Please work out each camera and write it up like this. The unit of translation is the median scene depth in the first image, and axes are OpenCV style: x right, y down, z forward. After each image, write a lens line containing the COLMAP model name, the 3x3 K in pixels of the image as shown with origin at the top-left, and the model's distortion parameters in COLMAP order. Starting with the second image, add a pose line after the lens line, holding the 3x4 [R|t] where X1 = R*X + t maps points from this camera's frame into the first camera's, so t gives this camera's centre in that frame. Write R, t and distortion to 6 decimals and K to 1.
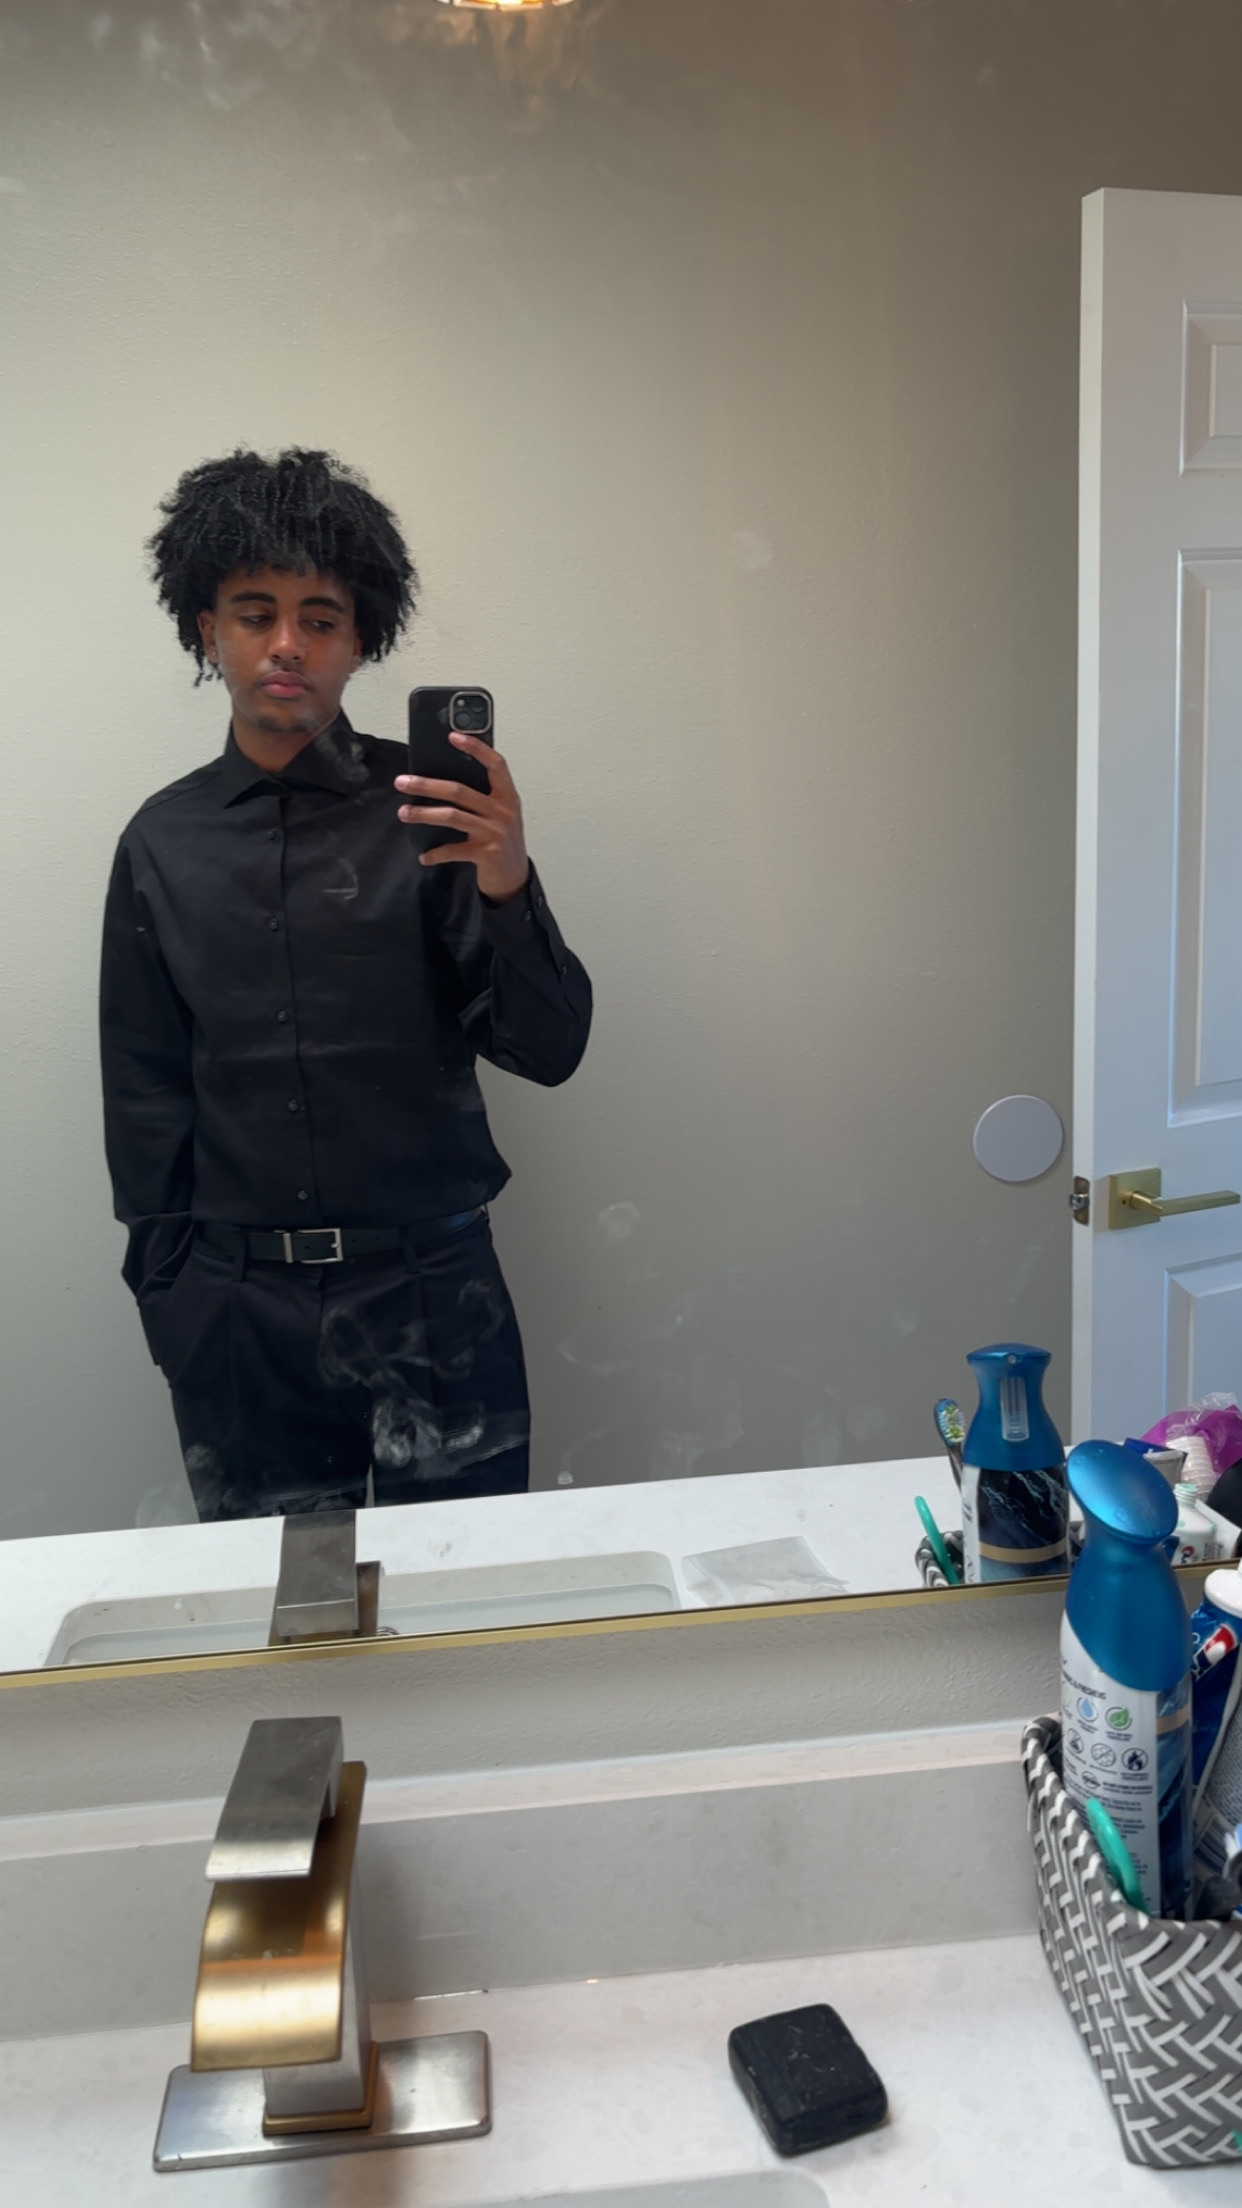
lens RADIAL K [[1757.8, 0, 628.8], [0, 1757.8, 1078.5], [0, 0, 1]] dist [0.052055, -0.051525]
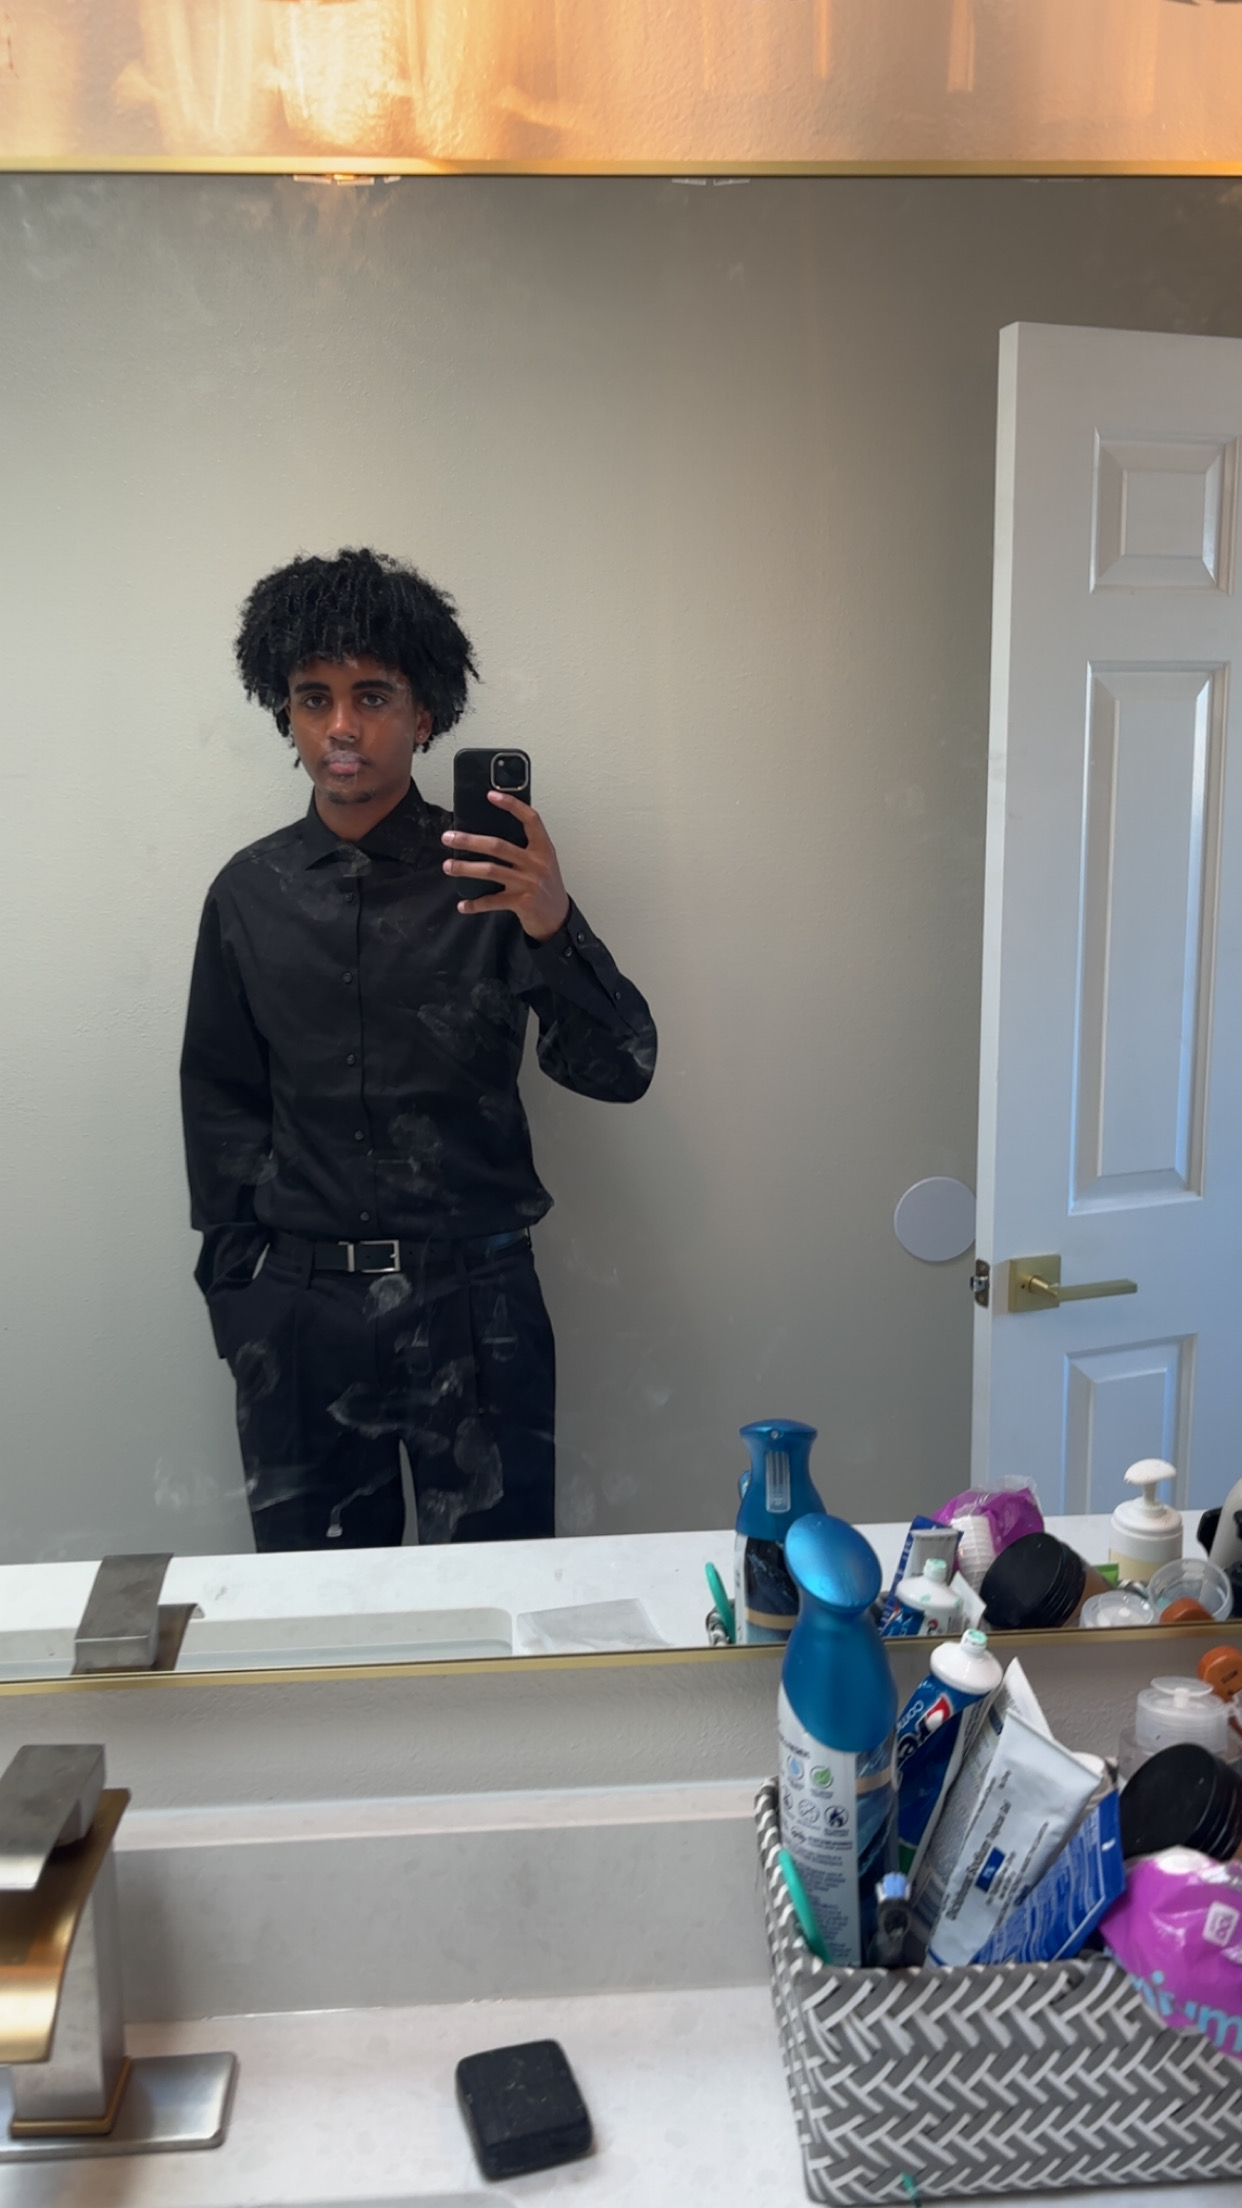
lens RADIAL K [[1757.8, 0, 628.8], [0, 1757.8, 1078.5], [0, 0, 1]] dist [0.052055, -0.051525]
pose [[0.999139, 0.038063, -0.016511, 0.149123], [-0.038599, 0.998695, -0.033450, -0.018307], [0.015216, 0.034059, 0.999304, -0.078236]]
